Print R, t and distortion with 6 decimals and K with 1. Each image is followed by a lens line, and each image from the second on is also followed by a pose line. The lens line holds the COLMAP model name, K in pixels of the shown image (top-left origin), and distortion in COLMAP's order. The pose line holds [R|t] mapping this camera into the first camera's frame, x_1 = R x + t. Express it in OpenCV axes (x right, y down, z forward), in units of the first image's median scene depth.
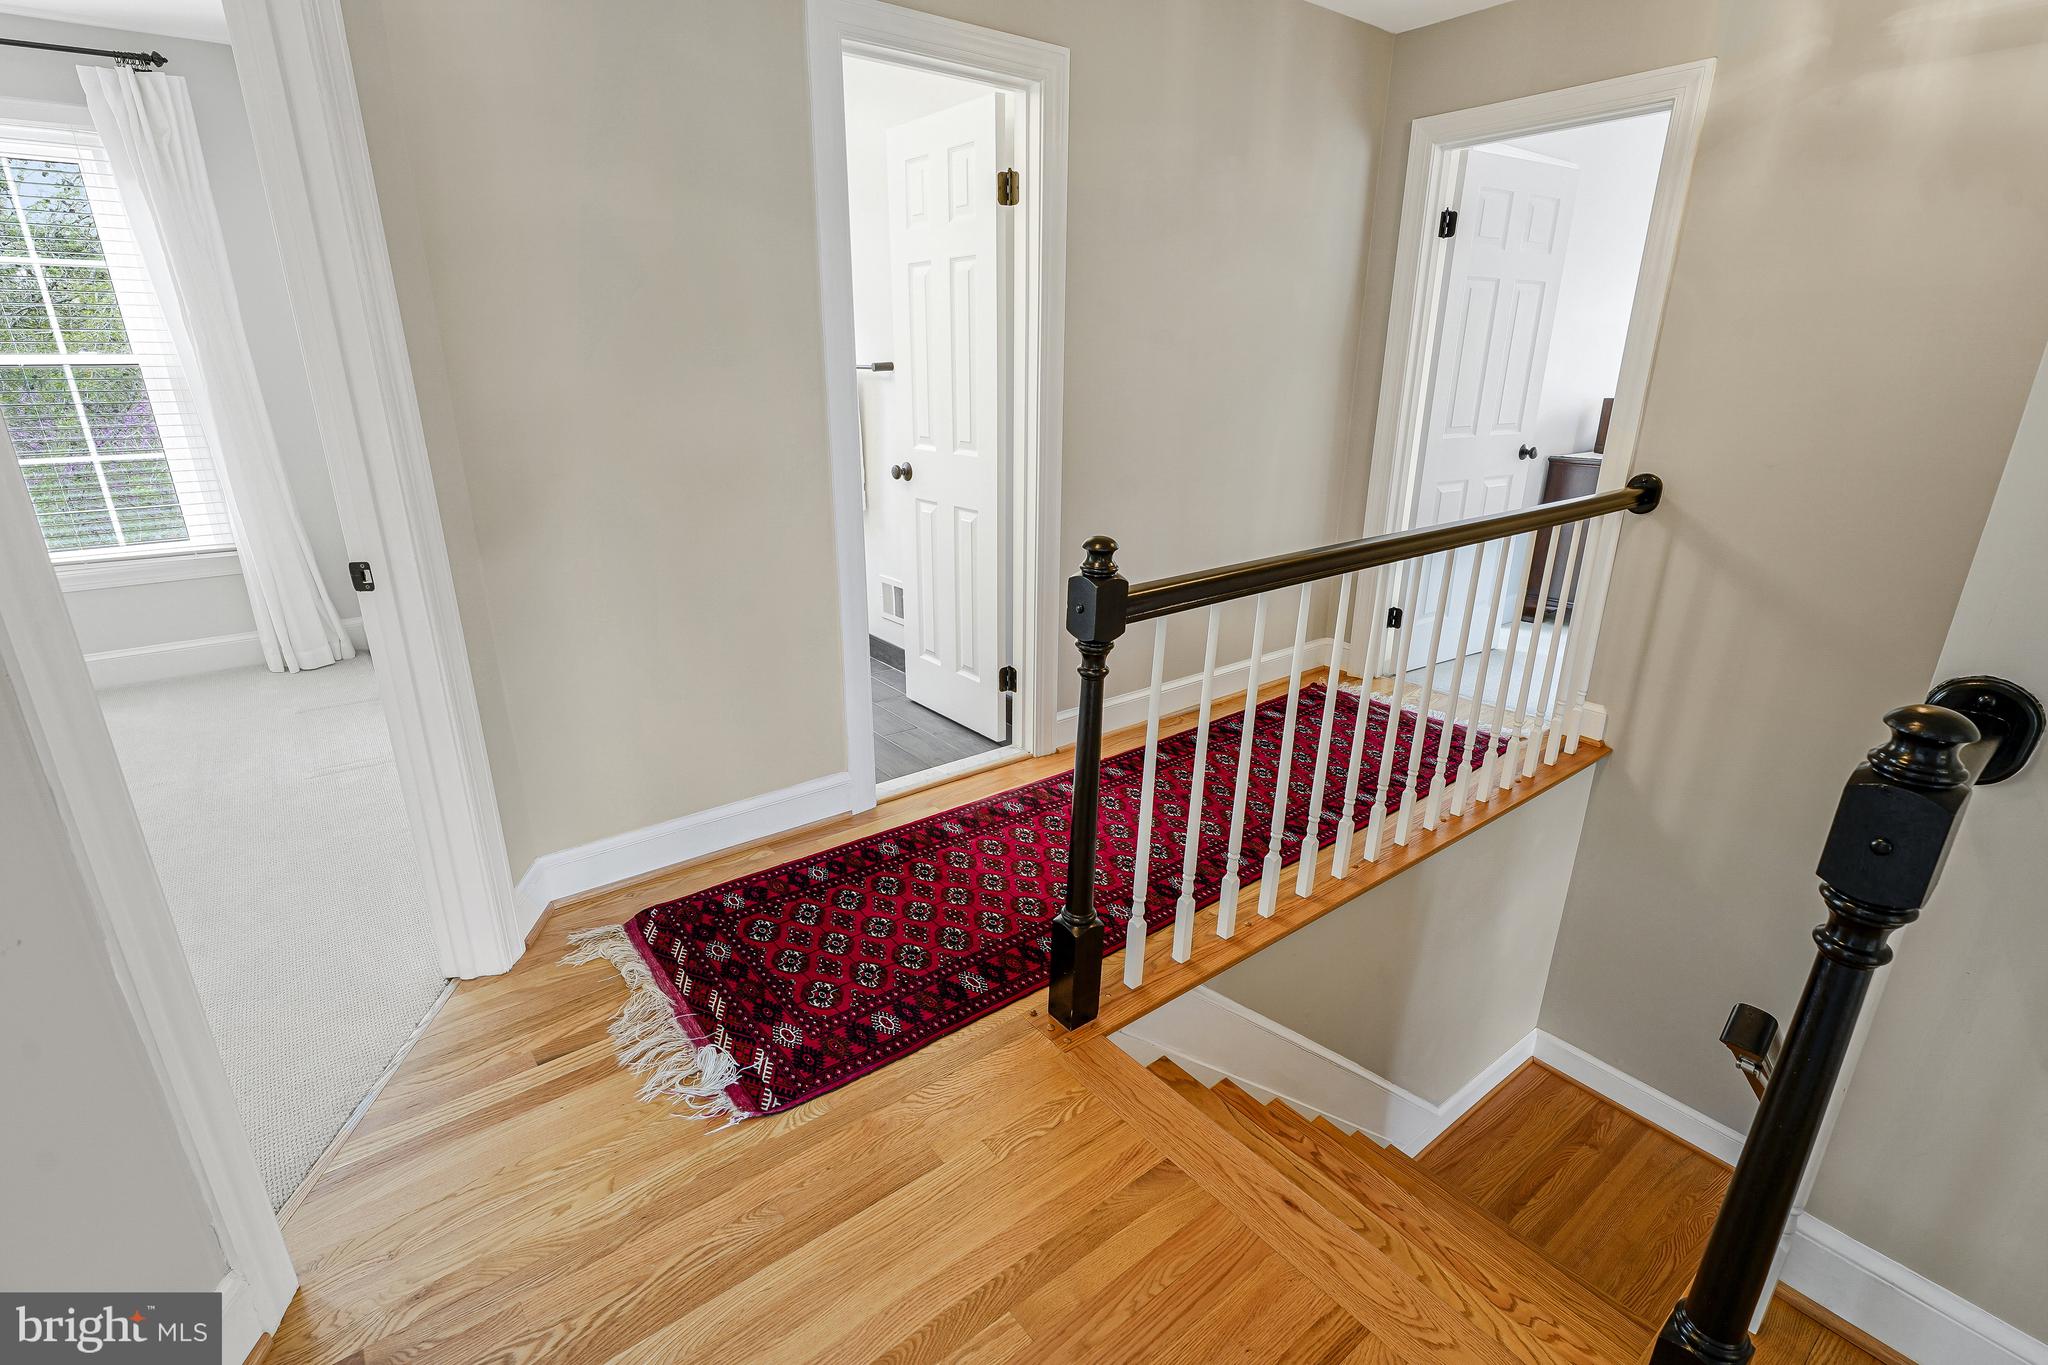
lens RADIAL K [[942.9, 0, 1024.0], [0, 942.9, 682.5], [0, 0, 1]] dist [0.000698, 0.000026]
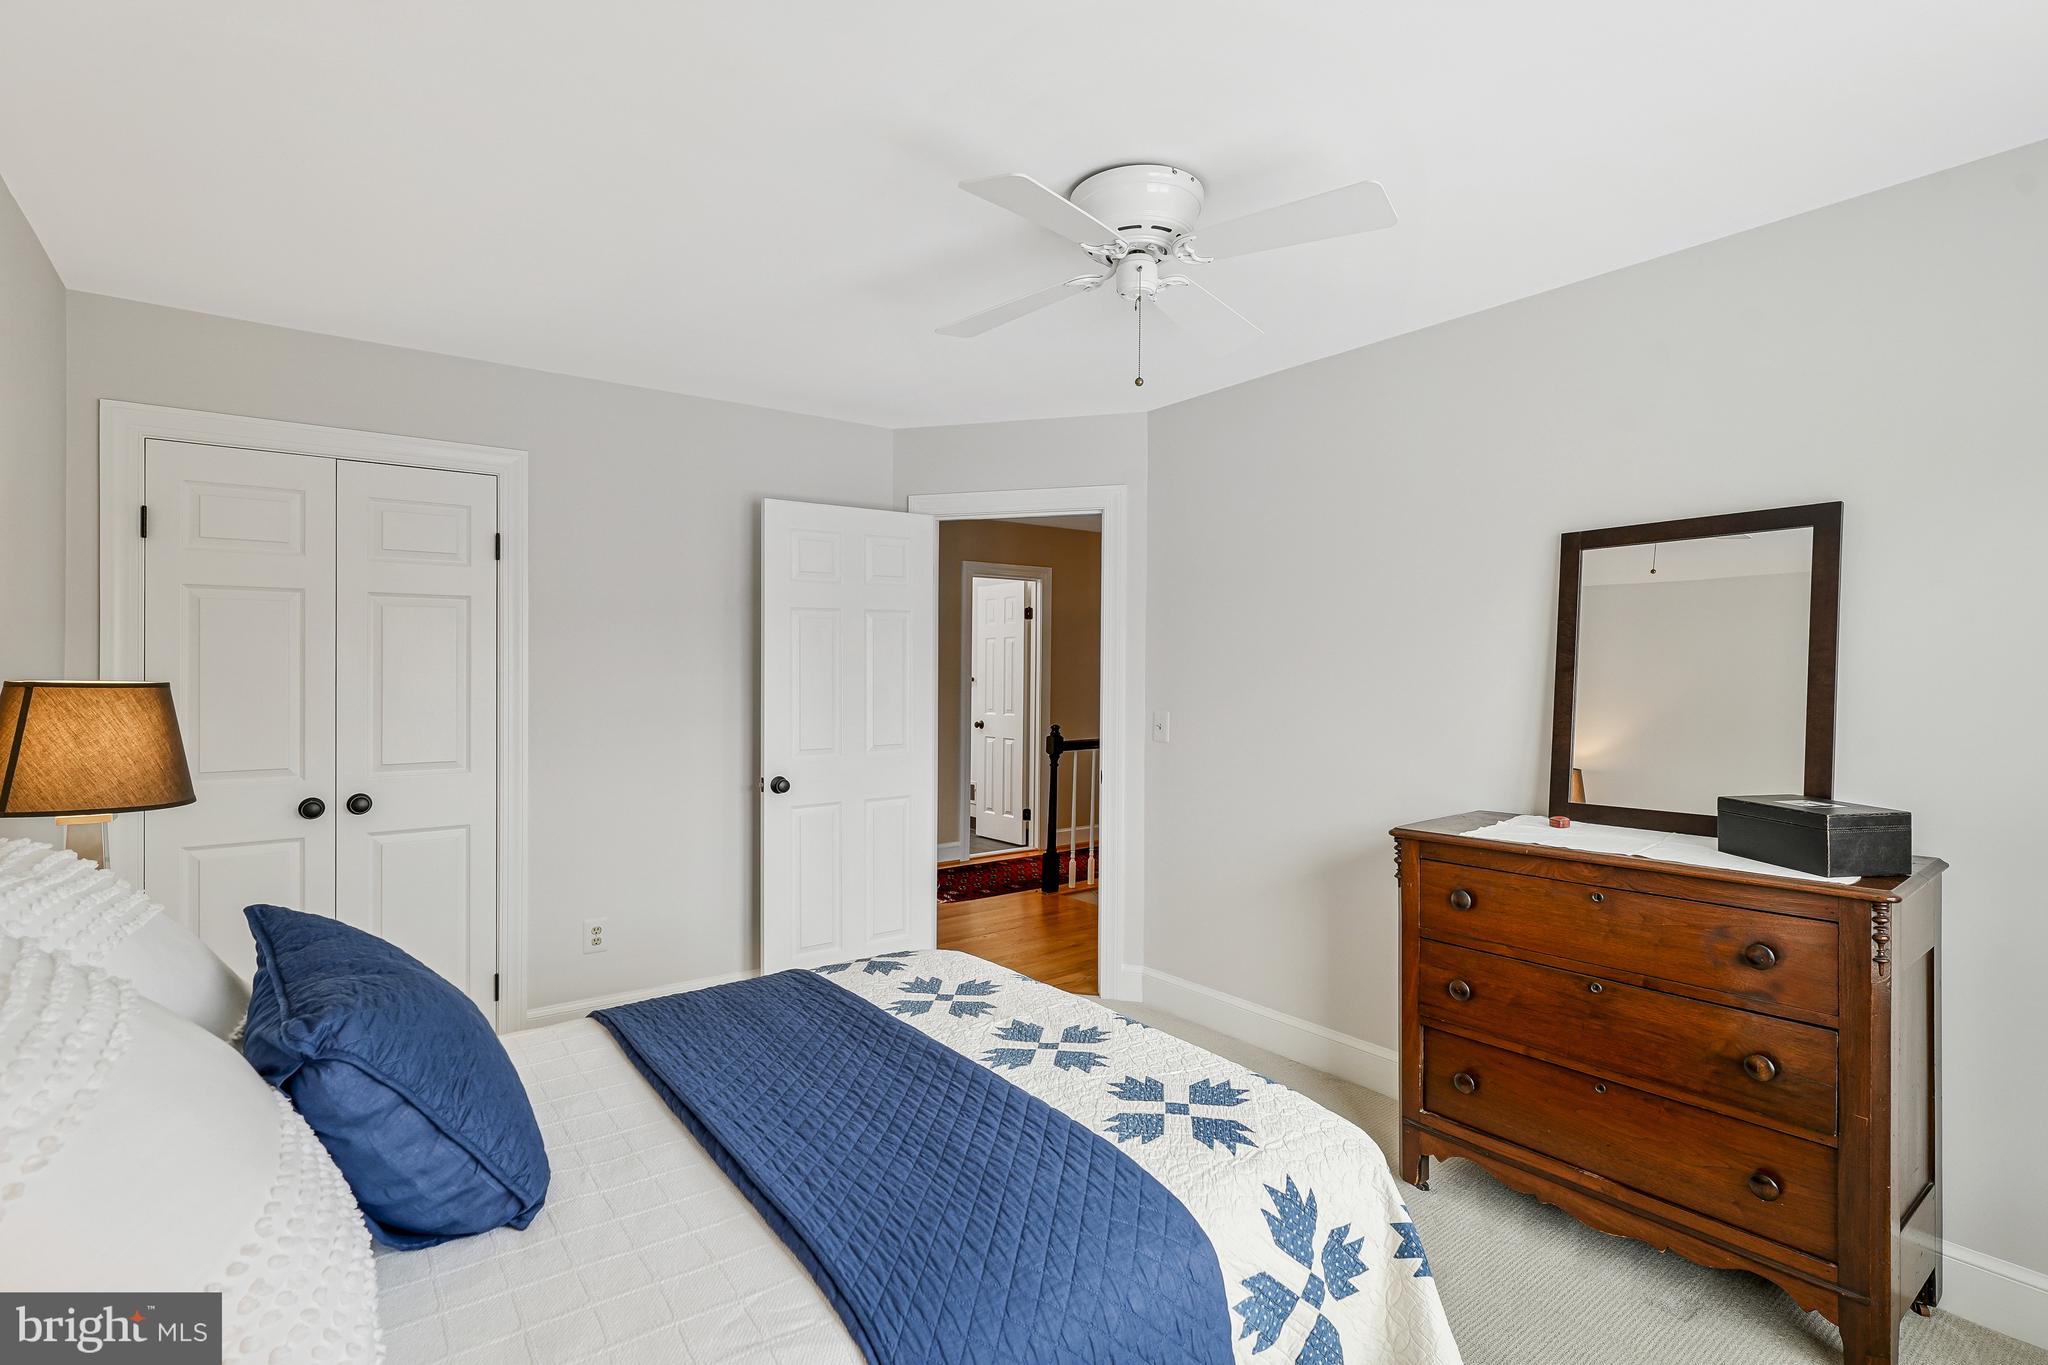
lens RADIAL K [[958.8, 0, 1024.0], [0, 958.8, 682.5], [0, 0, 1]] dist [0.000010, -0.000003]
pose [[0.999848, 0.005365, -0.016564, 0.014516], [-0.010440, 0.946089, -0.323738, 0.494410], [0.013934, 0.323862, 0.946002, -1.395100]]
